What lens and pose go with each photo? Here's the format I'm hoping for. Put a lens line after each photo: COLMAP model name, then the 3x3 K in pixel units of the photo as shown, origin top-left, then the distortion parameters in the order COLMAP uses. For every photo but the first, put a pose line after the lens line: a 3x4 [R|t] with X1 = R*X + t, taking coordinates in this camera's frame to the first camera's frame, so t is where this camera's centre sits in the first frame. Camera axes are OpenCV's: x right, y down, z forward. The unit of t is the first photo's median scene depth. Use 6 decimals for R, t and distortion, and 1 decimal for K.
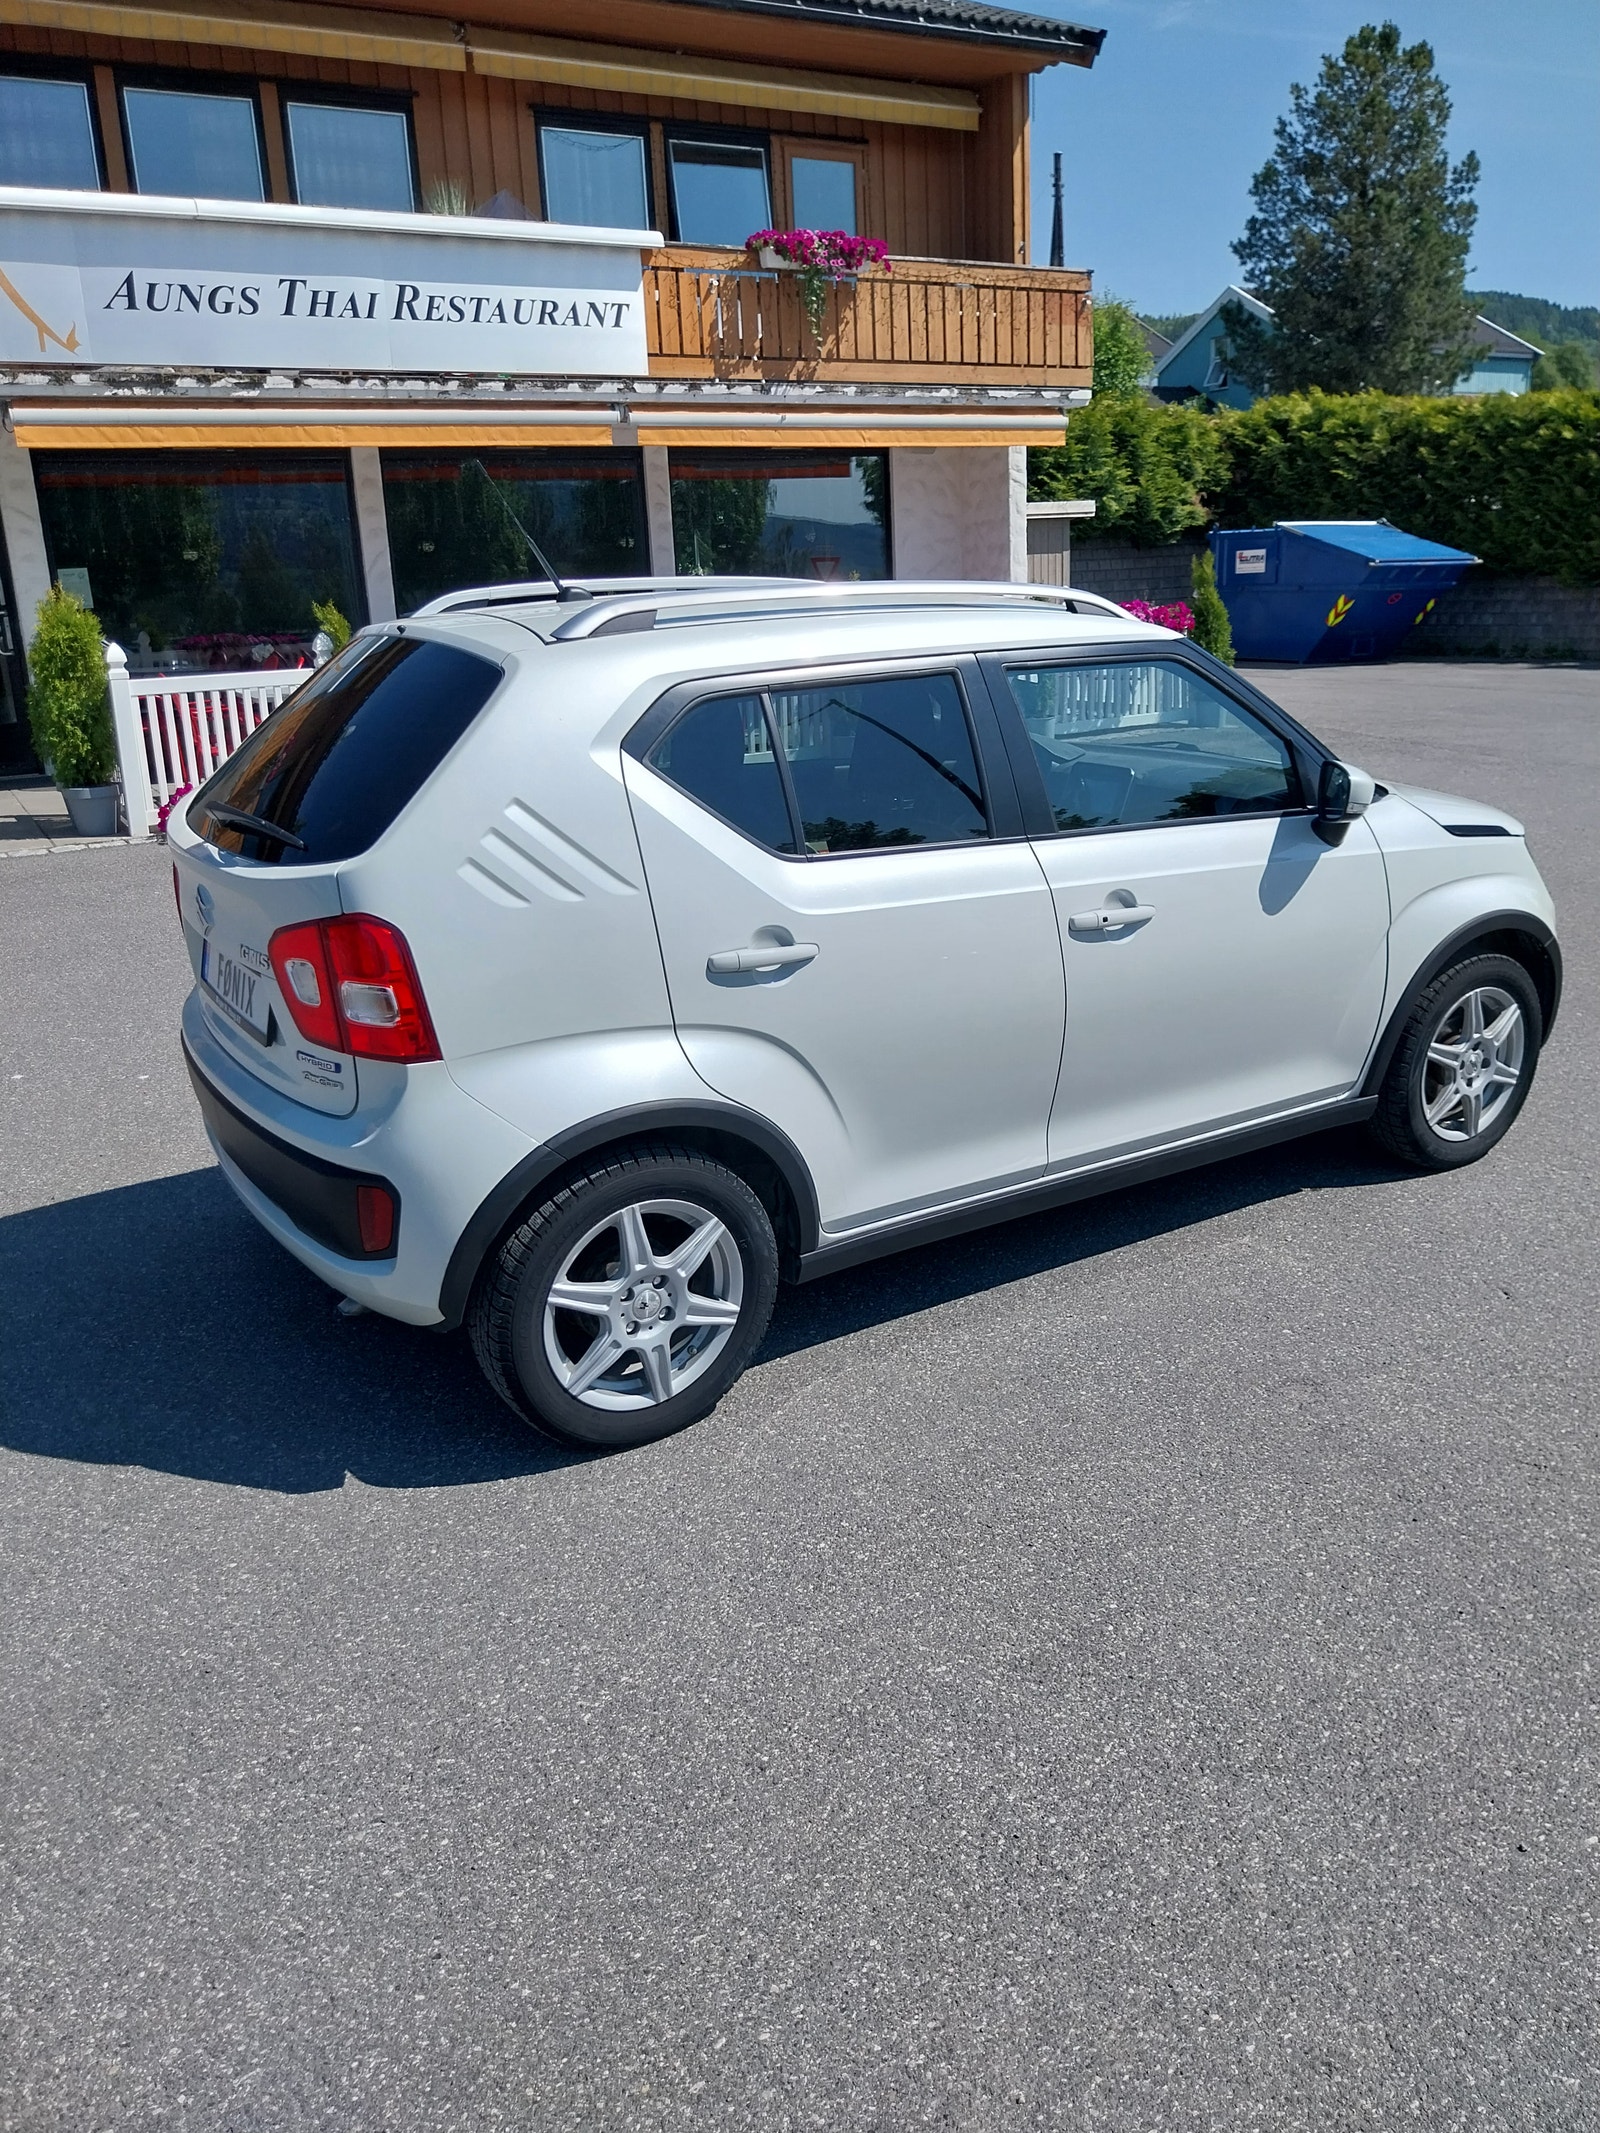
lens RADIAL K [[1646.8, 0, 823.1], [0, 1646.8, 1045.1], [0, 0, 1]] dist [0.005843, -0.016931]
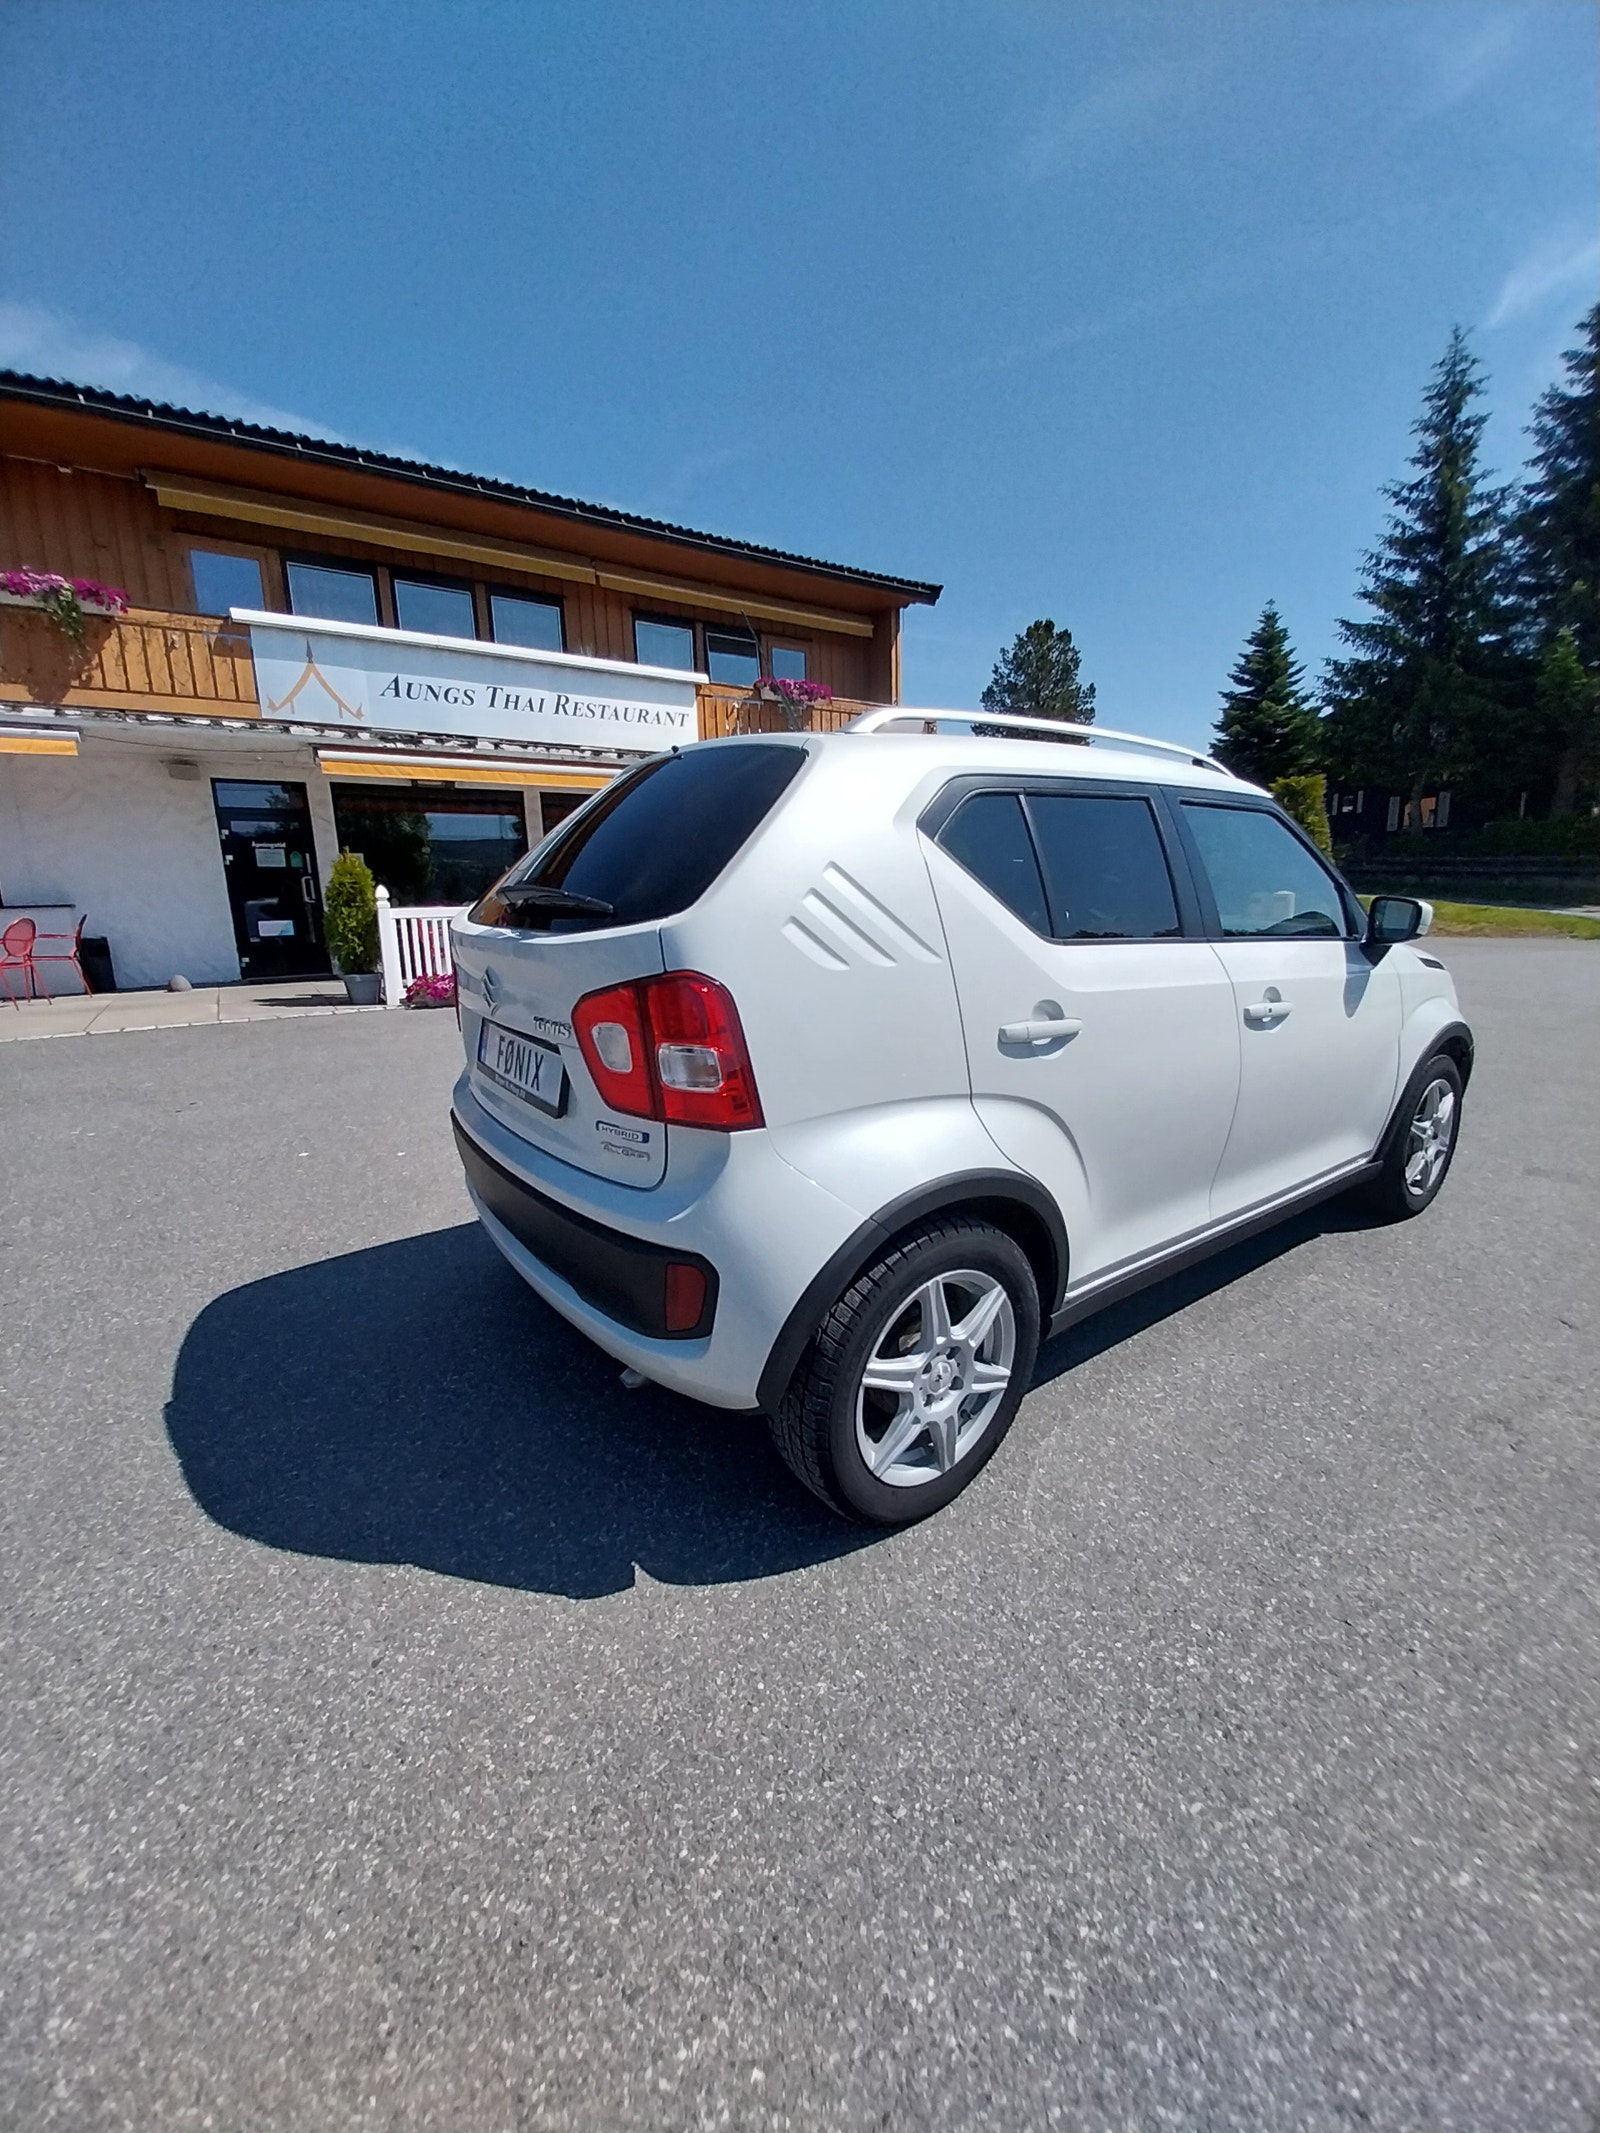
lens RADIAL K [[850.8, 0, 803.2], [0, 850.8, 1066.1], [0, 0, 1]] dist [0.008413, -0.008764]
pose [[0.997598, 0.000725, 0.069259, -0.161073], [0.005265, 0.996258, -0.086268, 0.010516], [-0.069063, 0.086425, 0.993862, 0.337905]]
